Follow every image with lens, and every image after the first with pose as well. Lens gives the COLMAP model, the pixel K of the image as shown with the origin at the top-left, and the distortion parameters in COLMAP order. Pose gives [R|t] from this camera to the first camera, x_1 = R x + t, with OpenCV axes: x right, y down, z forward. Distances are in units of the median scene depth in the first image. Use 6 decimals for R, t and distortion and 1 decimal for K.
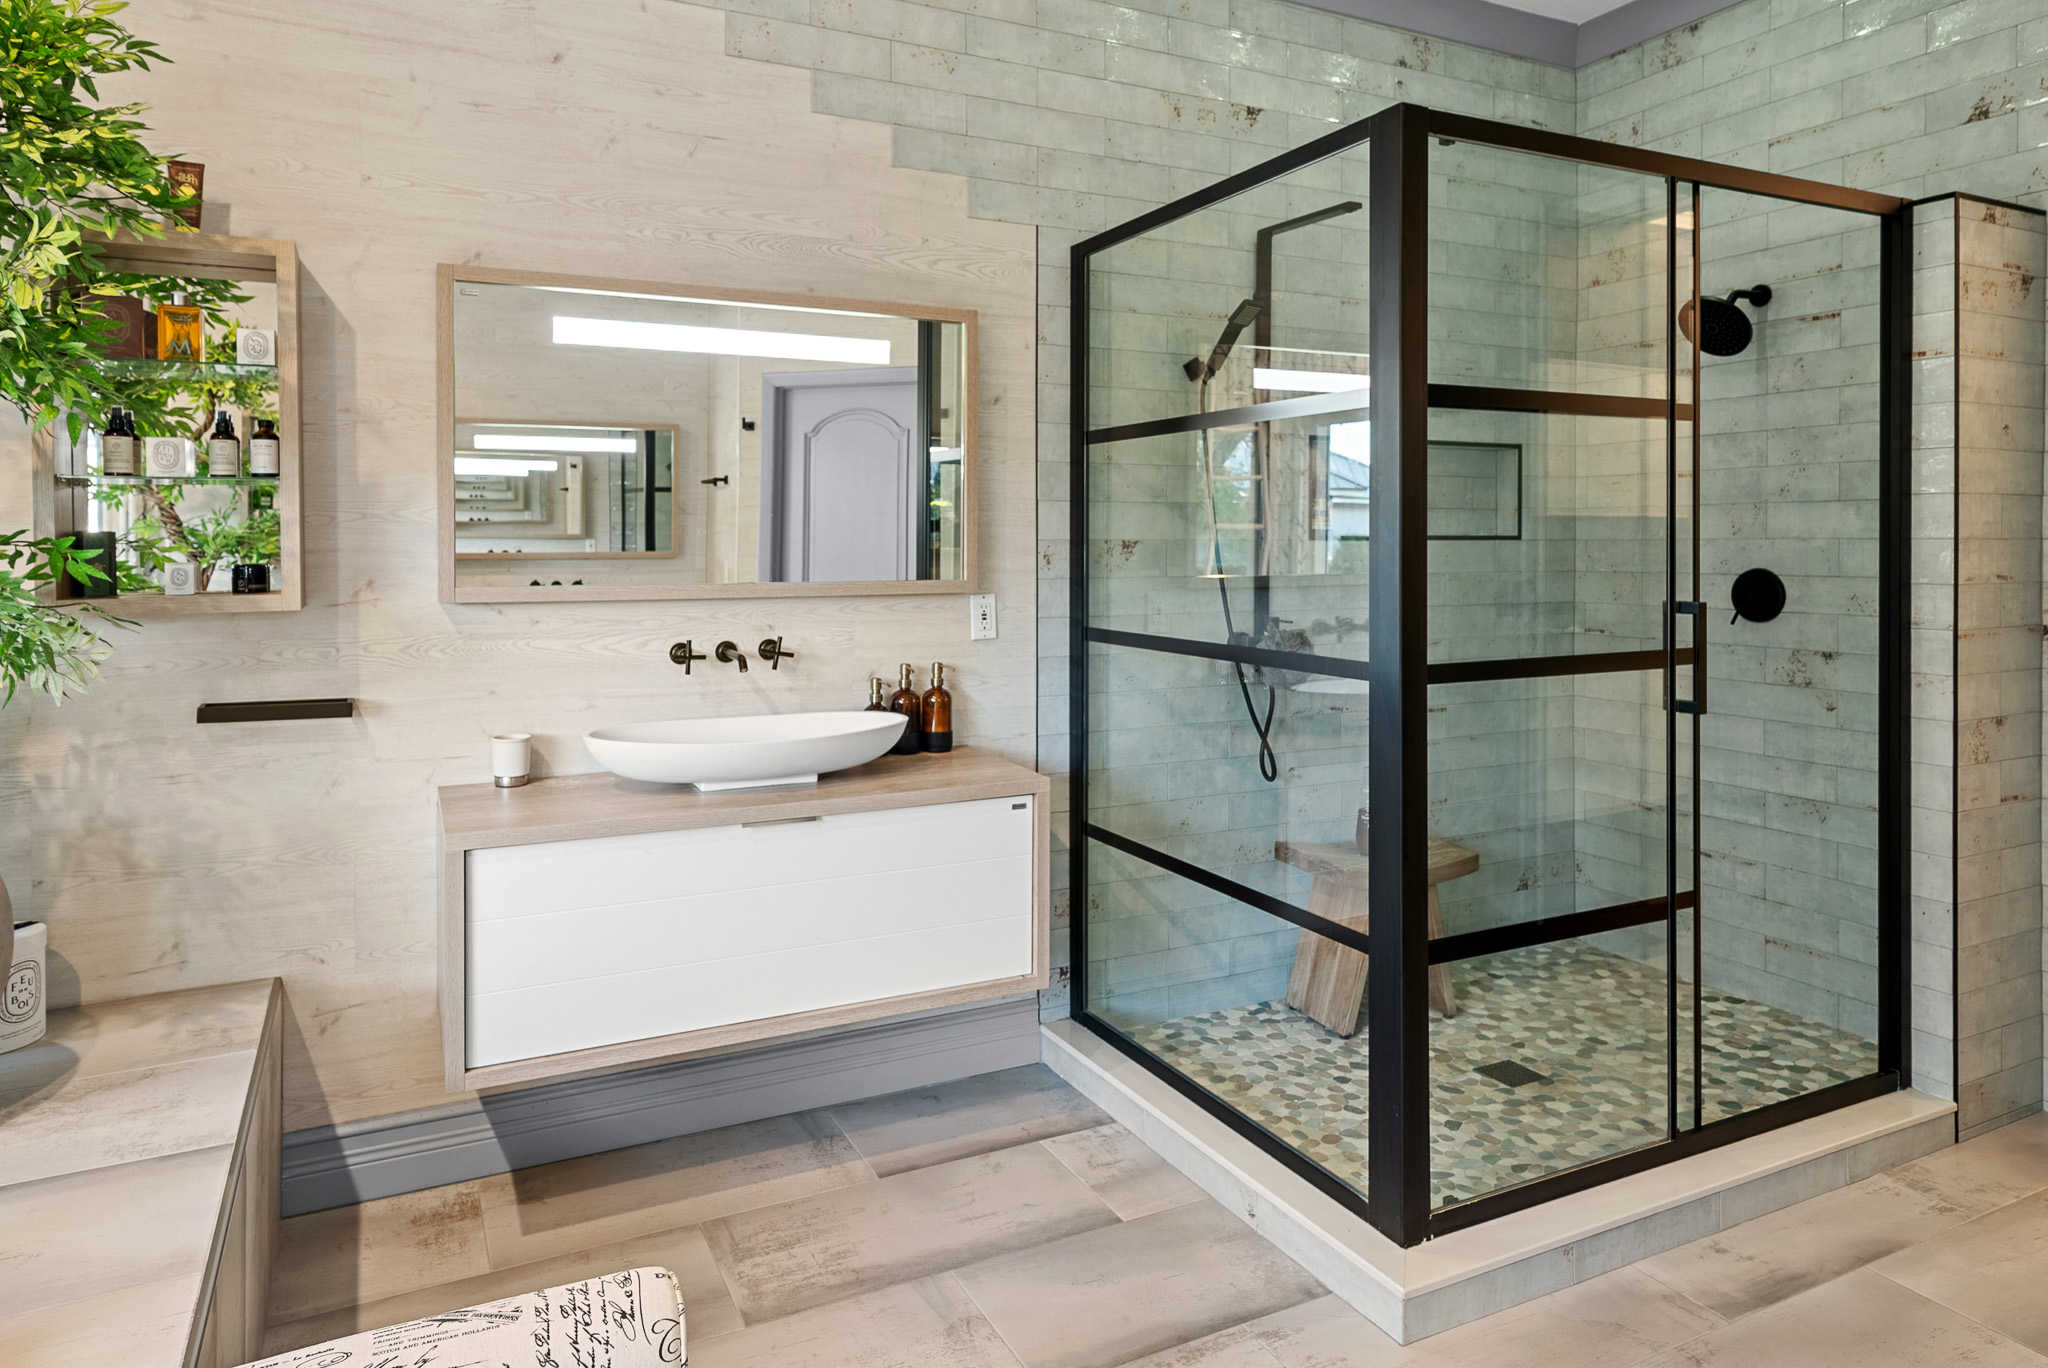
lens RADIAL K [[1276.3, 0, 1014.6], [0, 1276.3, 544.9], [0, 0, 1]] dist [0.000139, 0.000279]
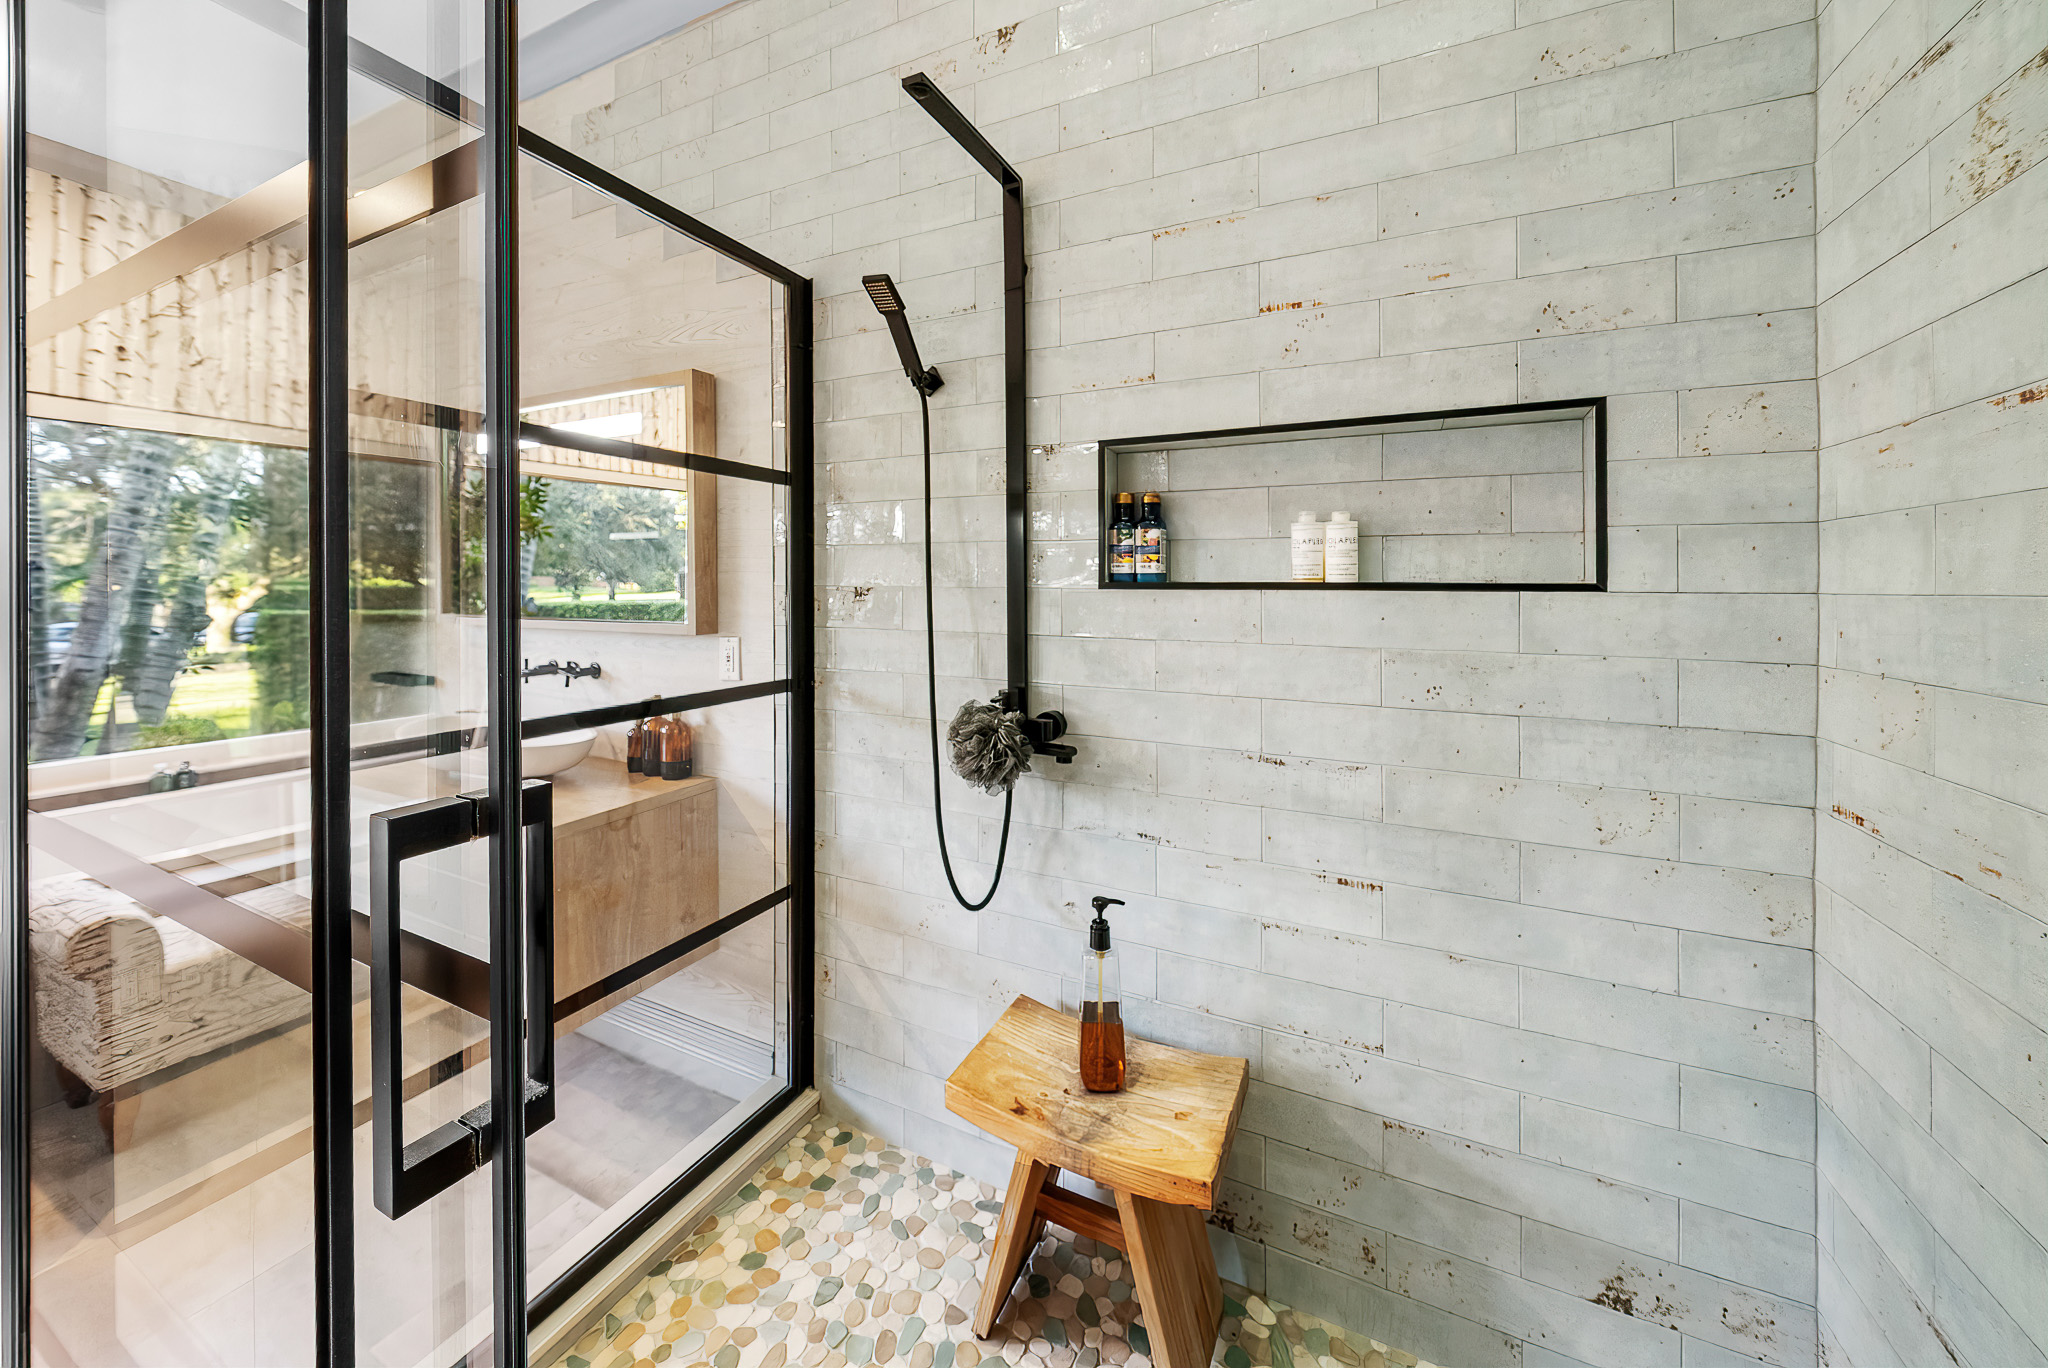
lens RADIAL K [[749.2, 0, 1024.1], [0, 749.2, 583.2], [0, 0, 1]] dist [-0.001181, -0.000361]
pose [[0.614393, 0.000496, -0.789000, 0.578259], [-0.007069, 0.999963, -0.004876, -0.004524], [0.788968, 0.008573, 0.614374, 0.769598]]
